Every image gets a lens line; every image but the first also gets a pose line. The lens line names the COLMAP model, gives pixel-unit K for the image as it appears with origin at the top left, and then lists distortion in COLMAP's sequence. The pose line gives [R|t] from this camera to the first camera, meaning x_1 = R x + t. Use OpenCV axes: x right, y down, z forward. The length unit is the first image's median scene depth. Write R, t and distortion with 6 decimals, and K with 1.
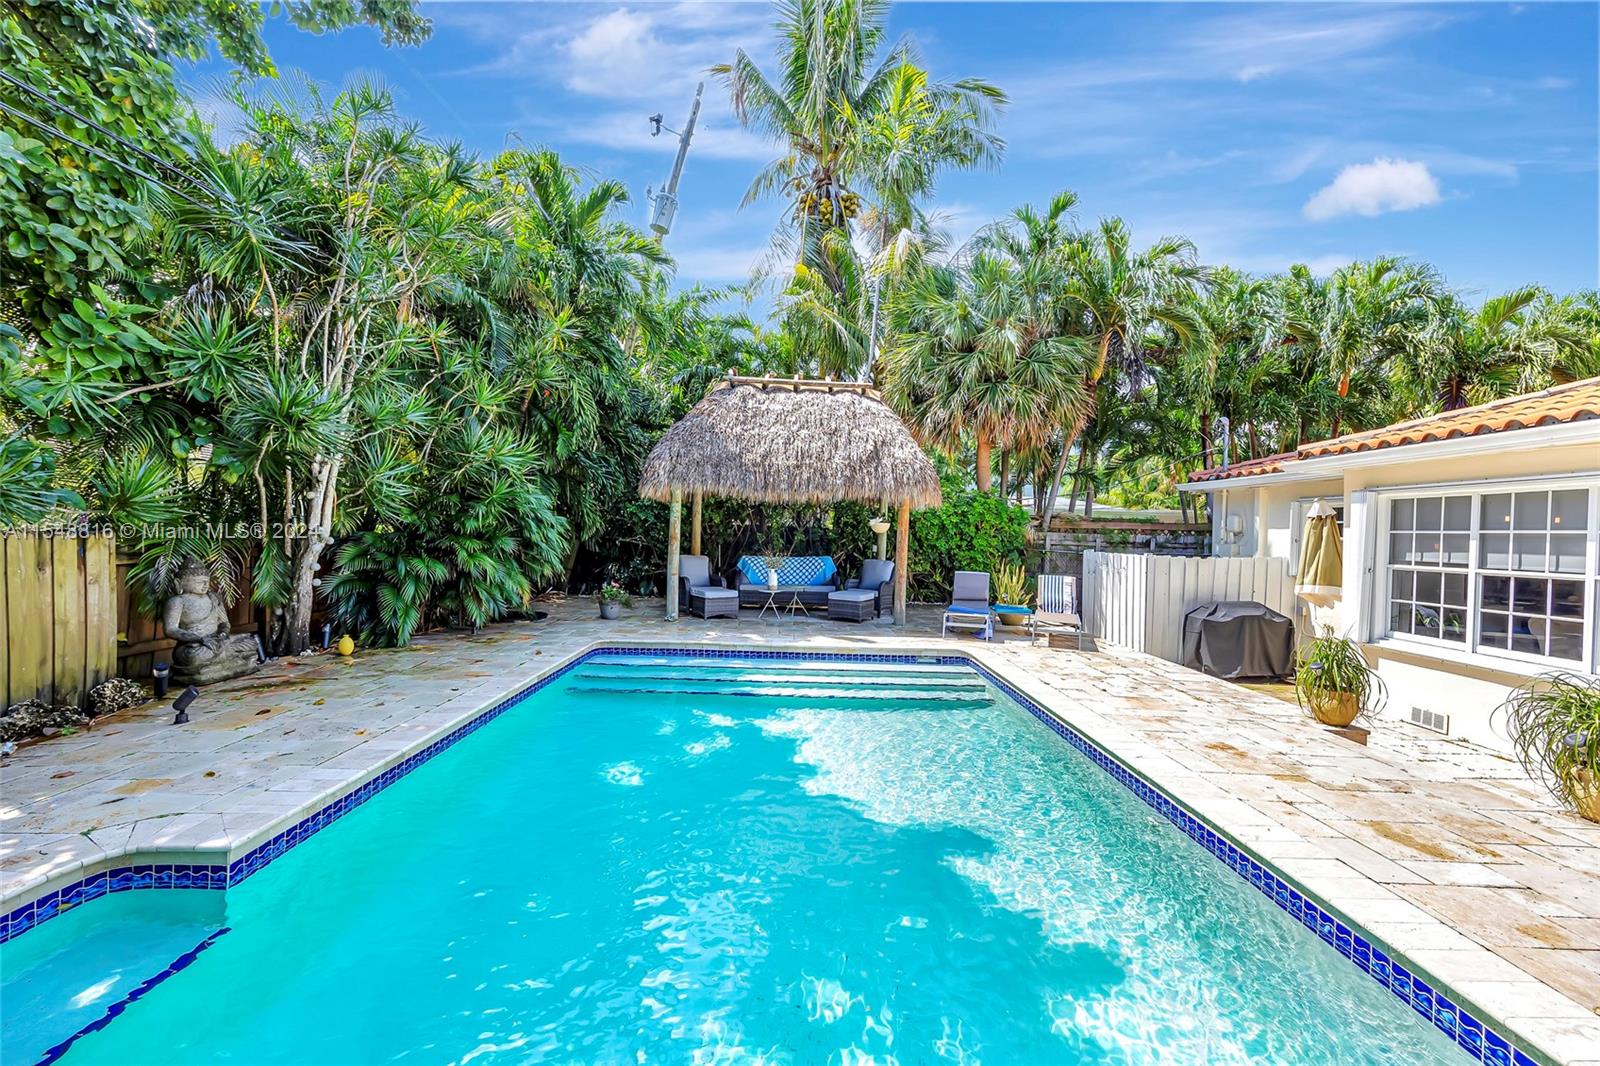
lens RADIAL K [[648.0, 0, 808.3], [0, 648.0, 532.4], [0, 0, 1]] dist [-0.000758, 0.000051]
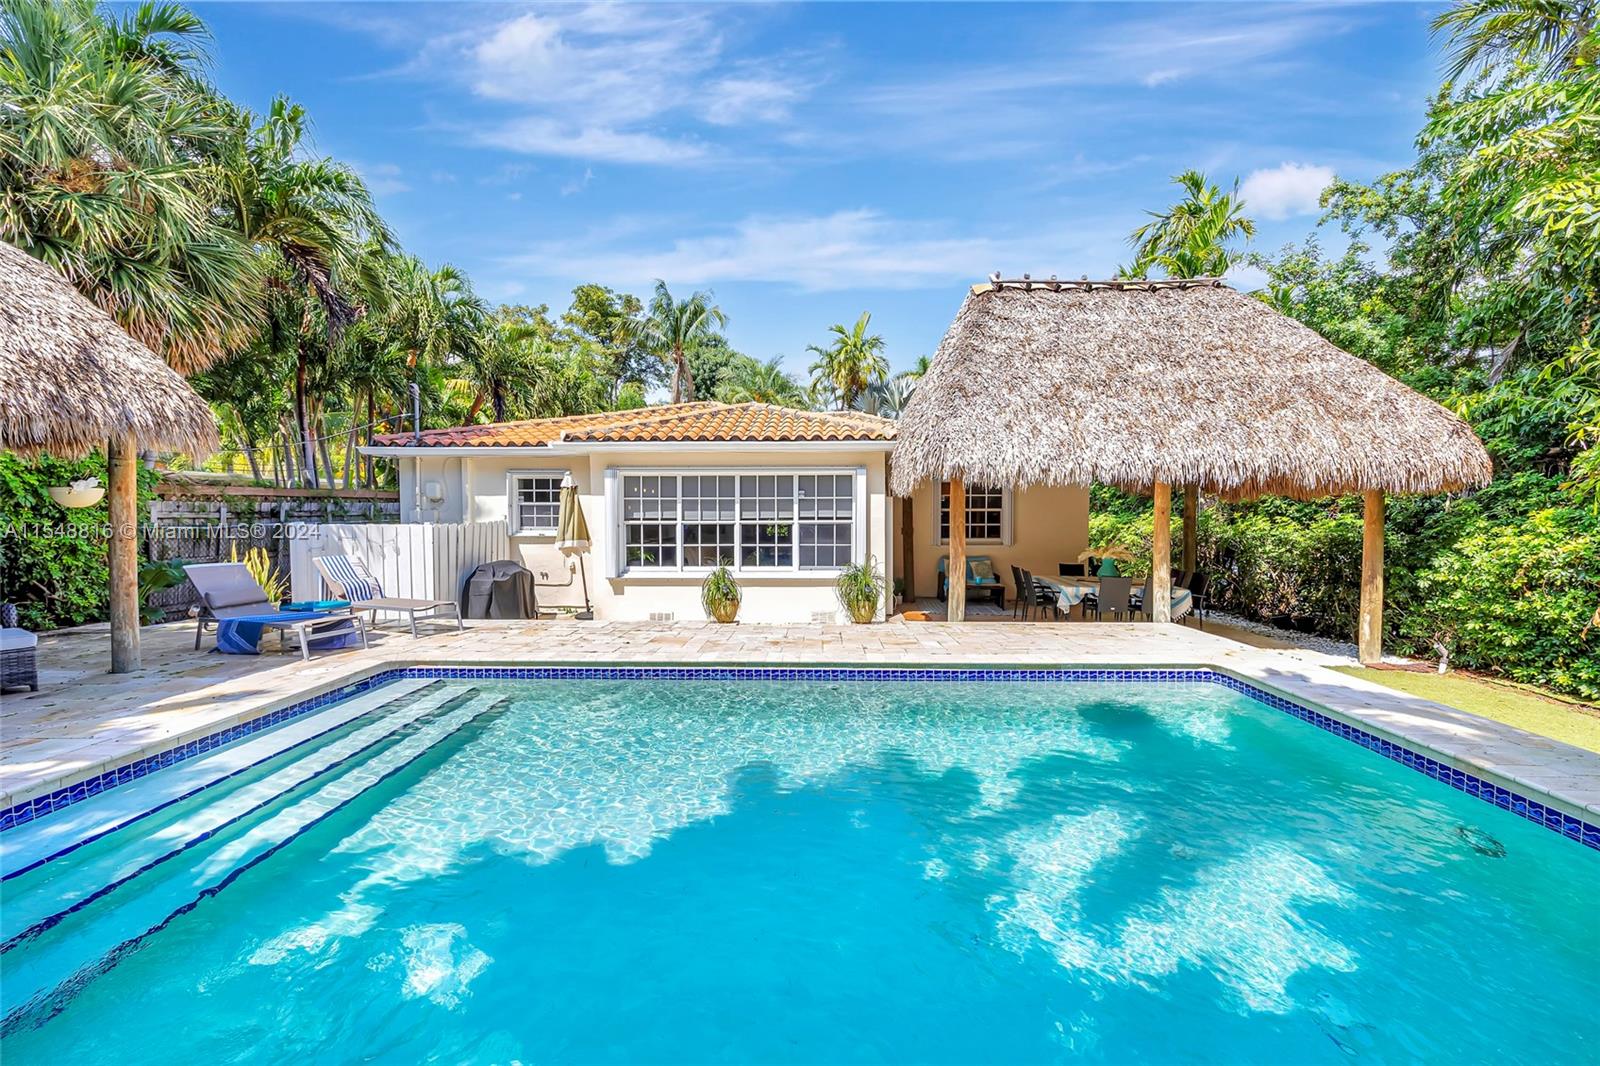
lens RADIAL K [[648.0, 0, 769.8], [0, 648.0, 527.0], [0, 0, 1]] dist [-0.000758, 0.000051]
pose [[0.040995, -0.051592, 0.997826, -0.483942], [0.002522, 0.998668, 0.051532, -0.009653], [-0.999156, 0.000404, 0.041070, 0.567748]]
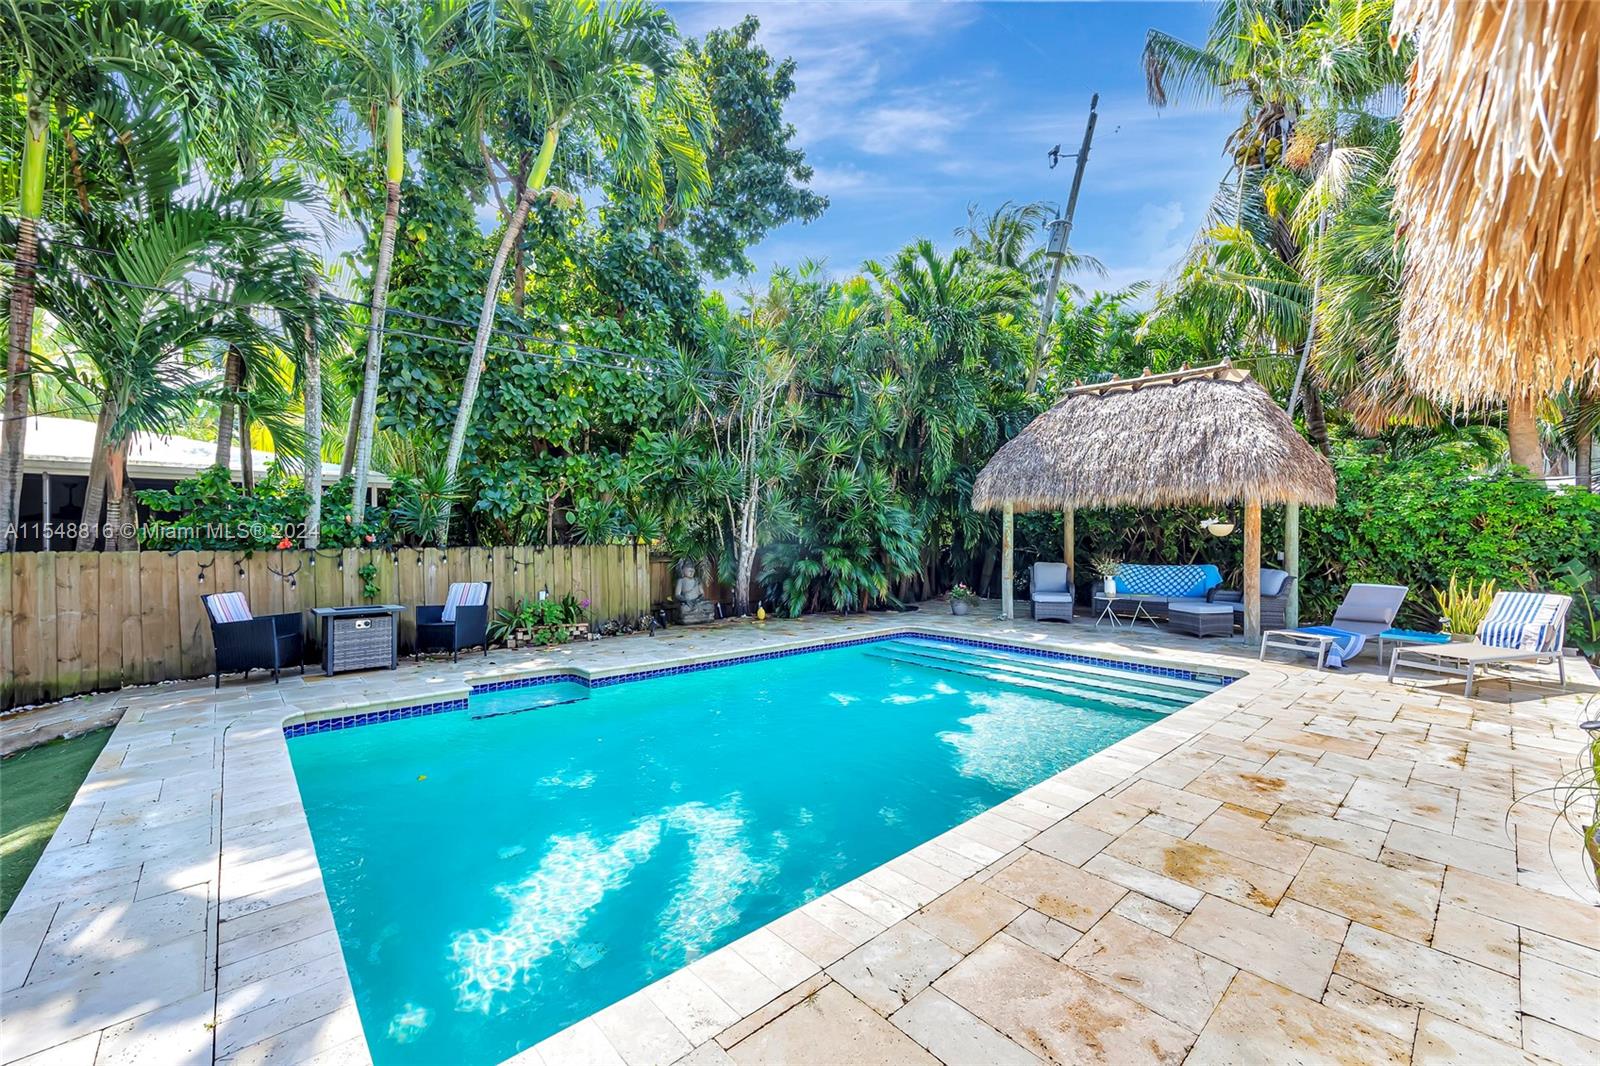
lens RADIAL K [[648.0, 0, 805.2], [0, 648.0, 532.0], [0, 0, 1]] dist [-0.000758, 0.000051]
pose [[0.656958, -0.032202, -0.753239, 0.498740], [0.013864, 0.999434, -0.030636, 0.017792], [0.753800, 0.009684, 0.657033, 0.007891]]
